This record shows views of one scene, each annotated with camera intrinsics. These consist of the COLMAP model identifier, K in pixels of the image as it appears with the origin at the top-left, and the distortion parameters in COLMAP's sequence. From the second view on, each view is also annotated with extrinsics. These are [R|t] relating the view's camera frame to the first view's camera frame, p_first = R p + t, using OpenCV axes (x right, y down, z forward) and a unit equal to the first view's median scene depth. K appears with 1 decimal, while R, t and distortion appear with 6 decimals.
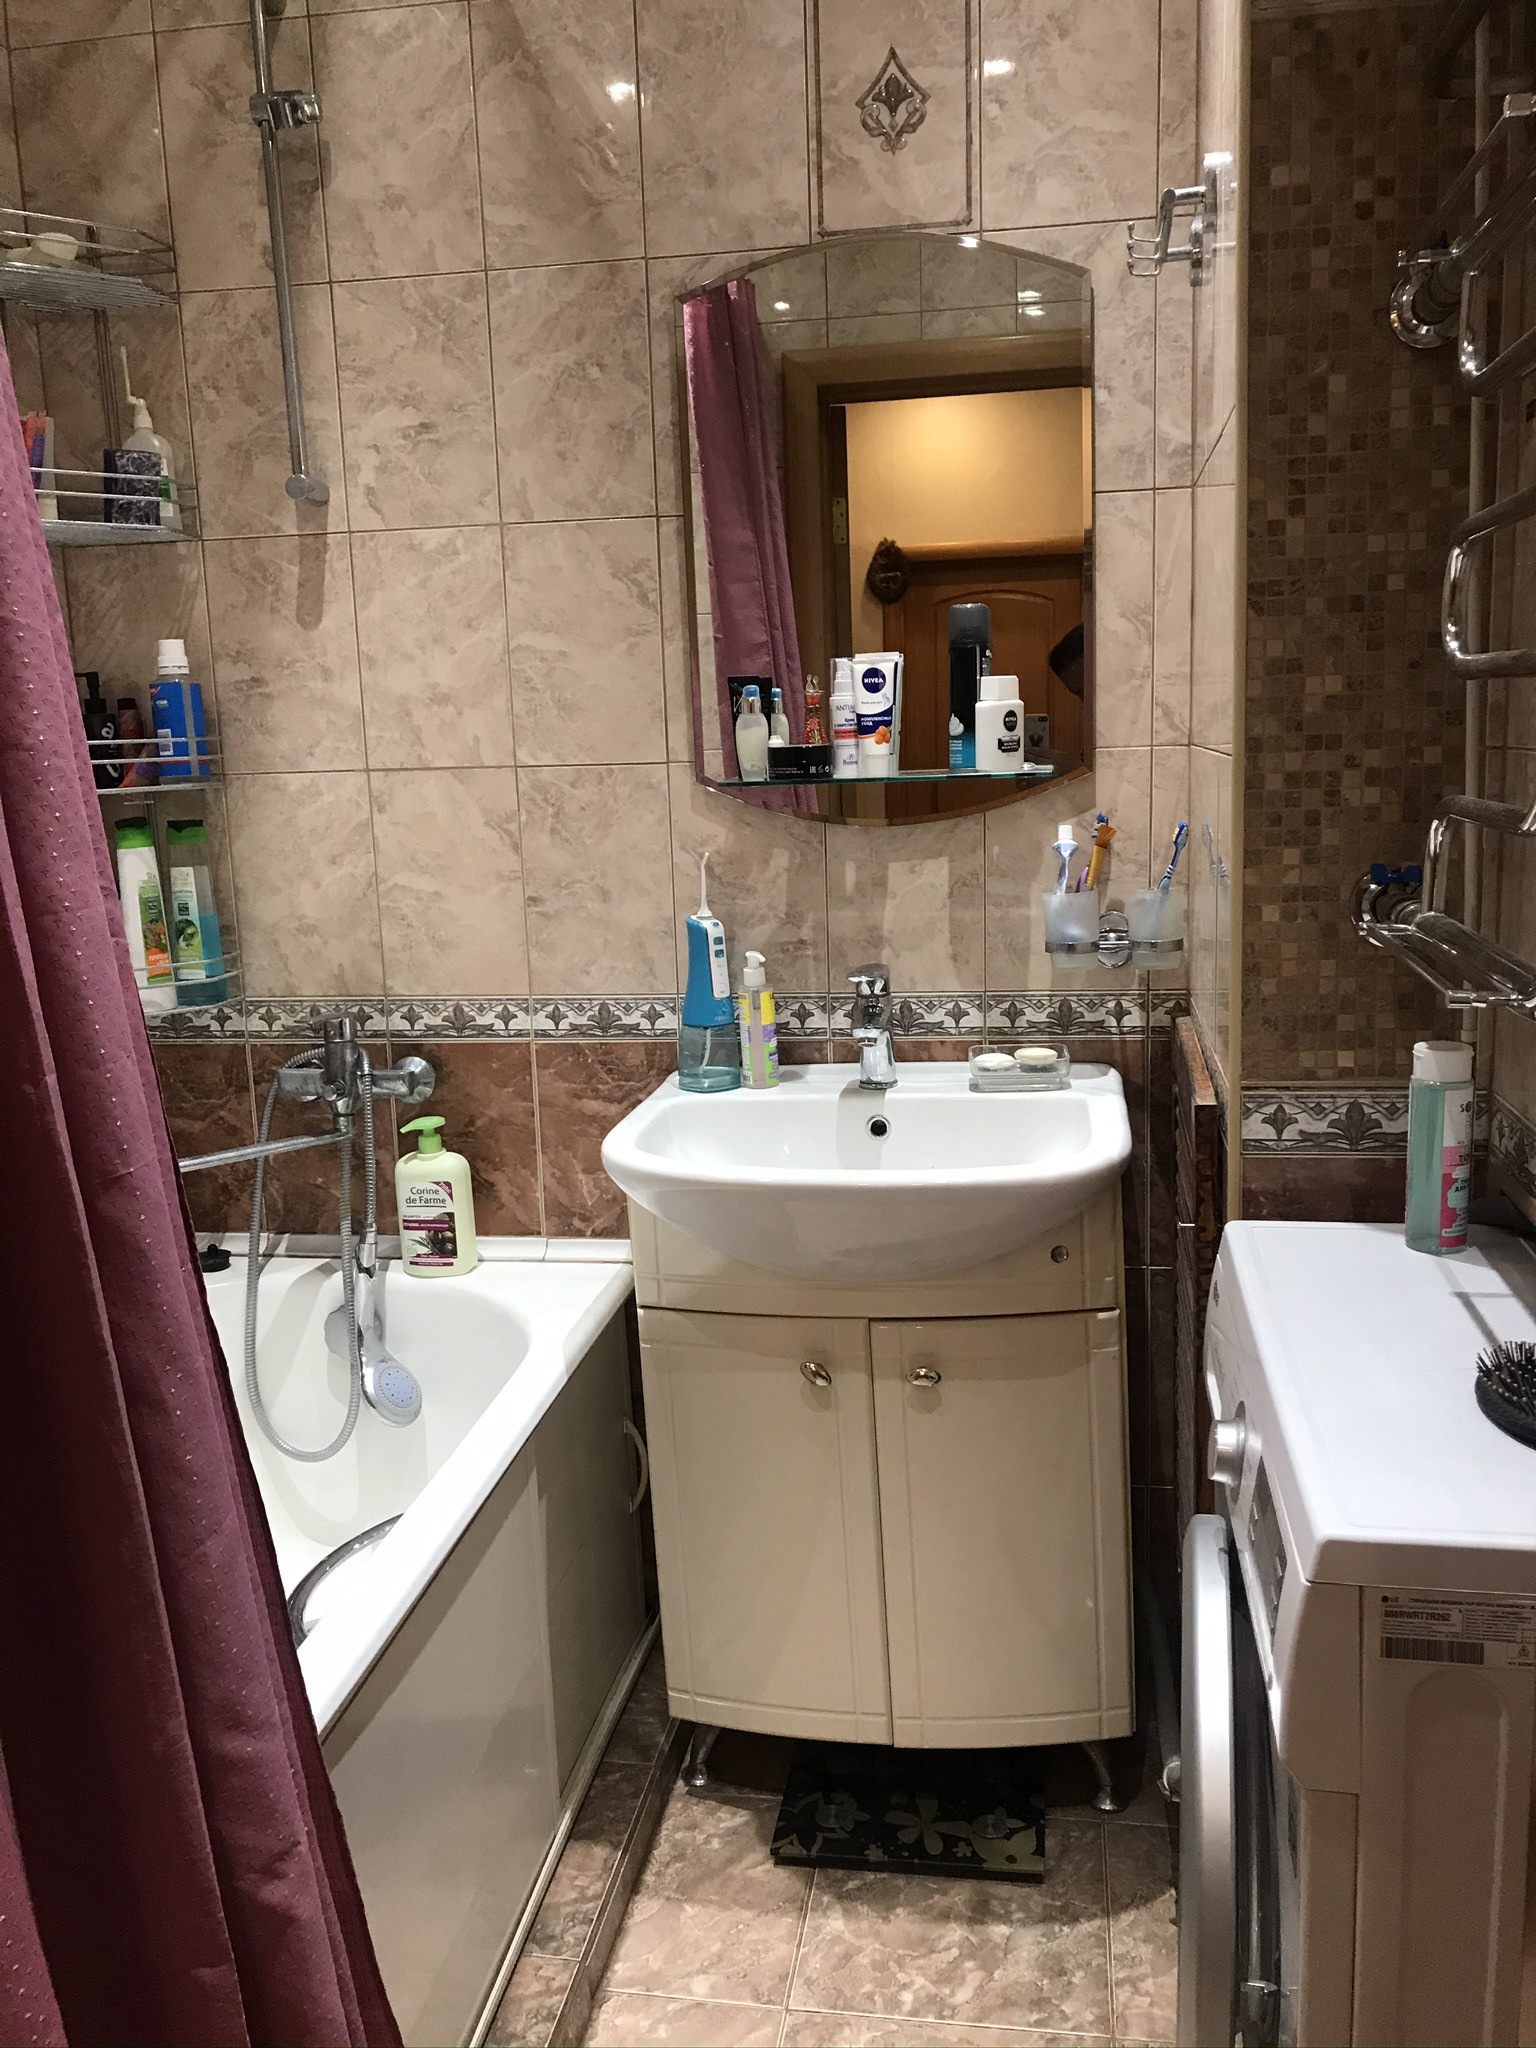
lens RADIAL K [[1670.1, 0, 770.9], [0, 1670.1, 1016.4], [0, 0, 1]] dist [0.038738, -0.034825]
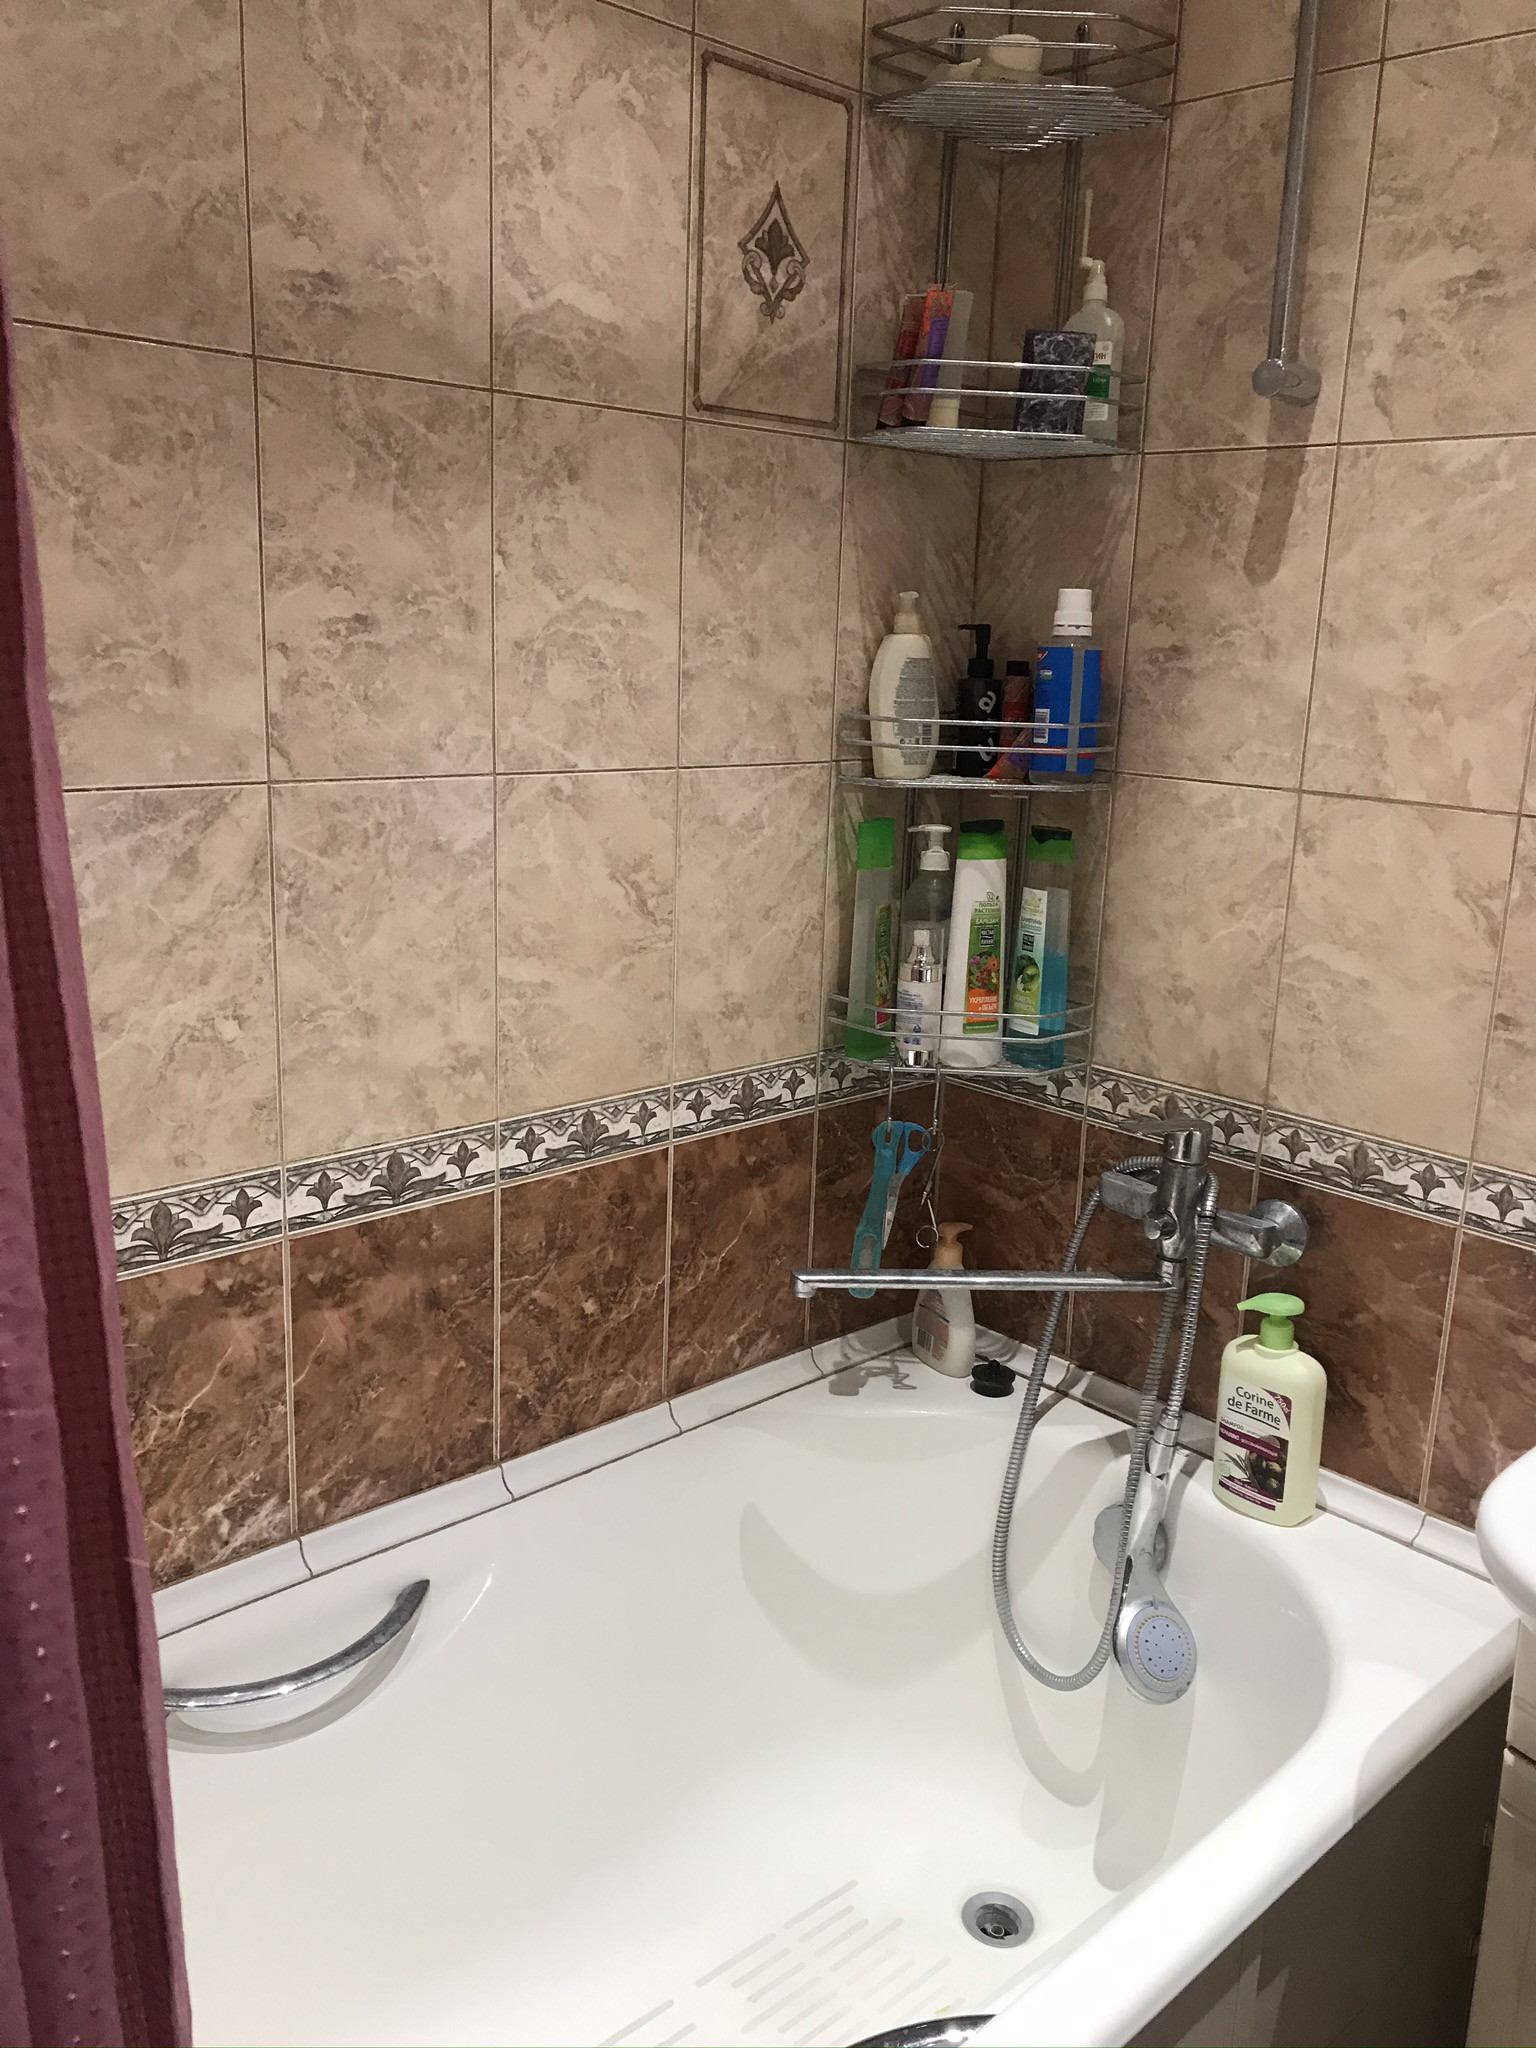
lens RADIAL K [[1670.1, 0, 811.6], [0, 1670.1, 1022.1], [0, 0, 1]] dist [0.038738, -0.034825]
pose [[0.804780, 0.203044, -0.557765, 0.004578], [-0.170656, 0.979148, 0.110208, -0.095567], [0.568512, 0.006493, 0.822649, 0.312765]]
